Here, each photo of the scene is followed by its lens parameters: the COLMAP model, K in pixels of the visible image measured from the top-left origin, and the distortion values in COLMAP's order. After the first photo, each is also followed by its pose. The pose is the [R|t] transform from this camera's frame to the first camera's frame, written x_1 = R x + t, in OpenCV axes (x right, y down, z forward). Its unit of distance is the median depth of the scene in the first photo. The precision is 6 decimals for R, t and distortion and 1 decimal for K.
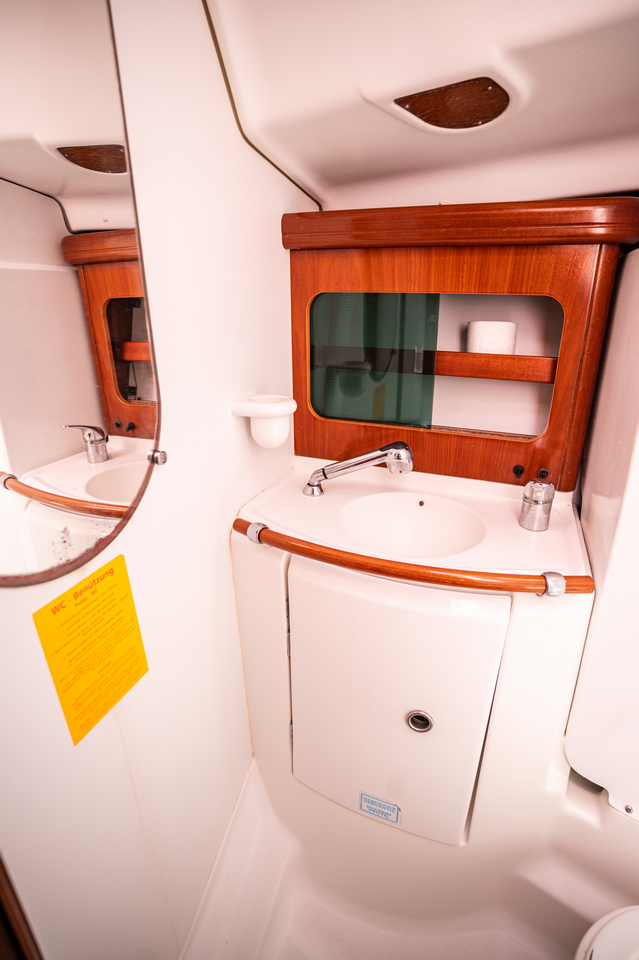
lens RADIAL K [[478.8, 0, 319.5], [0, 478.8, 480.0], [0, 0, 1]] dist [-0.083486, 0.038815]
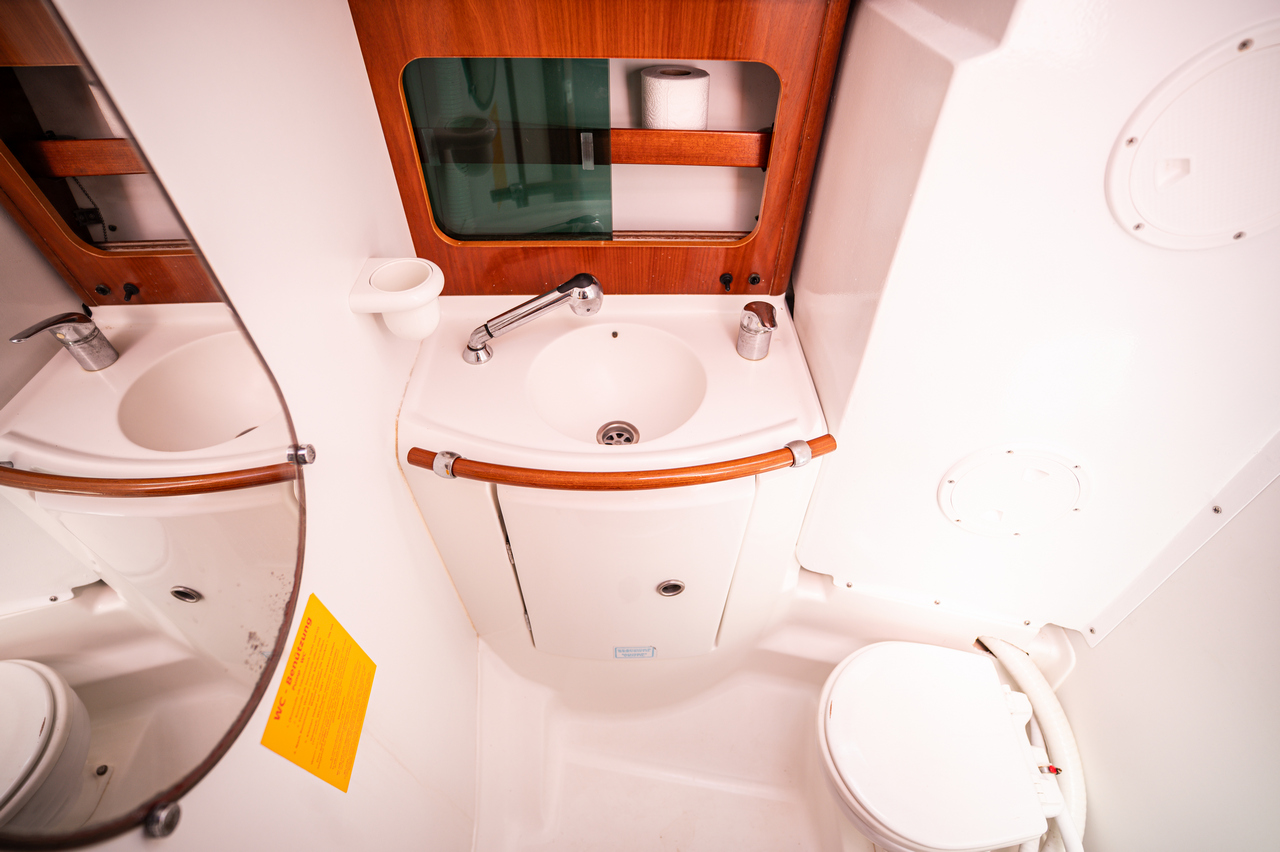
lens RADIAL K [[612.5, 0, 640.0], [0, 612.5, 426.0], [0, 0, 1]] dist [-0.086465, 0.031925]
pose [[0.913213, -0.285335, 0.290906, -0.096735], [0.129209, 0.879837, 0.457375, -0.304280], [-0.386455, -0.380093, 0.840346, 0.074880]]
